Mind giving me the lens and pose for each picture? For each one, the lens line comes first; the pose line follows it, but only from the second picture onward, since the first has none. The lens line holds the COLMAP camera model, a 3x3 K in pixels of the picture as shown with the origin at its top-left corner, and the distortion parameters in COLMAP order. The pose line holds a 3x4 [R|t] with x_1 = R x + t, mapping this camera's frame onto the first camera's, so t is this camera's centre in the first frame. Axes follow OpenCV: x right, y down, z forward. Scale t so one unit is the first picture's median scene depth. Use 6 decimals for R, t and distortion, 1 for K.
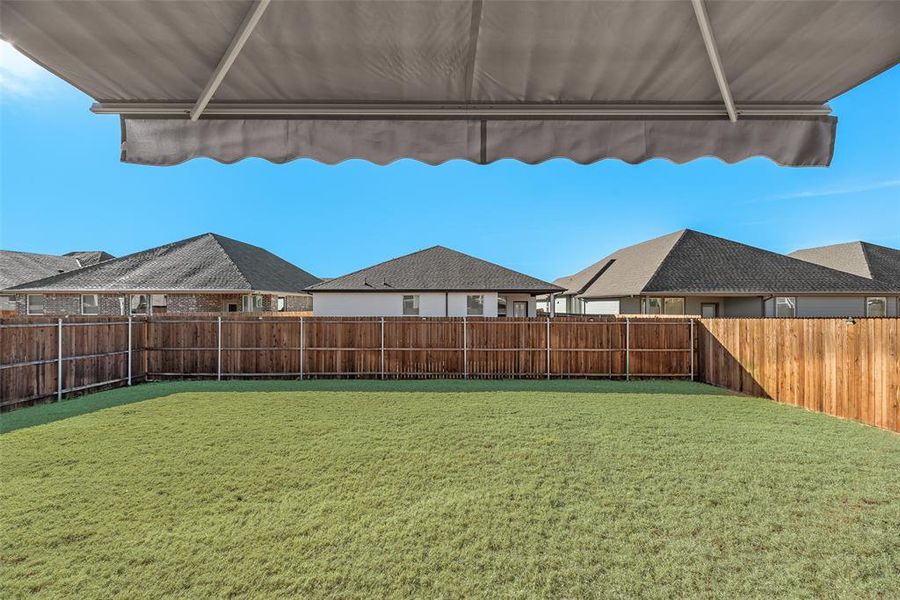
lens RADIAL K [[359.2, 0, 452.3], [0, 359.2, 304.7], [0, 0, 1]] dist [0.000199, 0.000051]
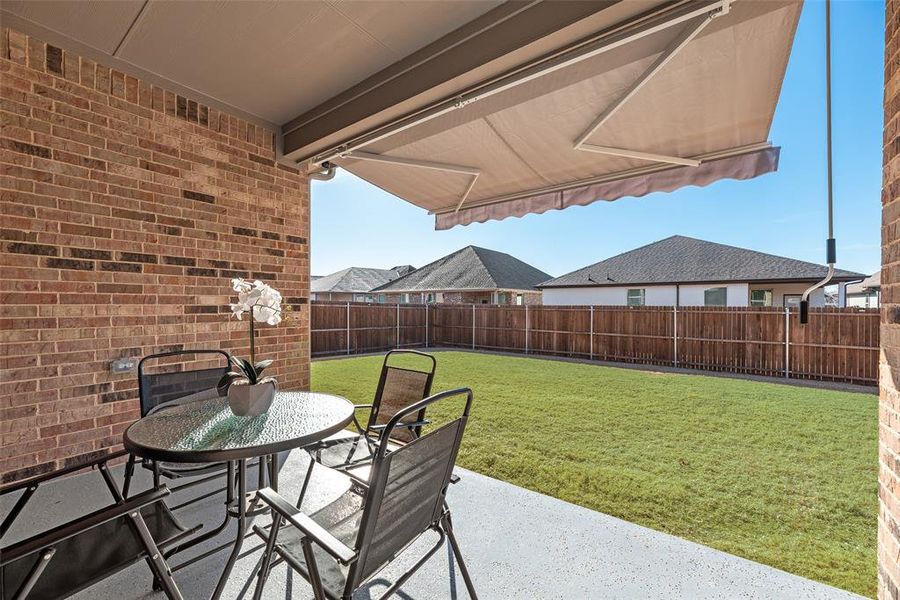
lens RADIAL K [[359.2, 0, 452.3], [0, 359.2, 304.7], [0, 0, 1]] dist [0.000199, 0.000051]
pose [[0.797632, 0.001823, -0.603142, 0.142703], [-0.001157, 0.999998, 0.001493, 0.029503], [0.603143, -0.000493, 0.797633, -0.187948]]
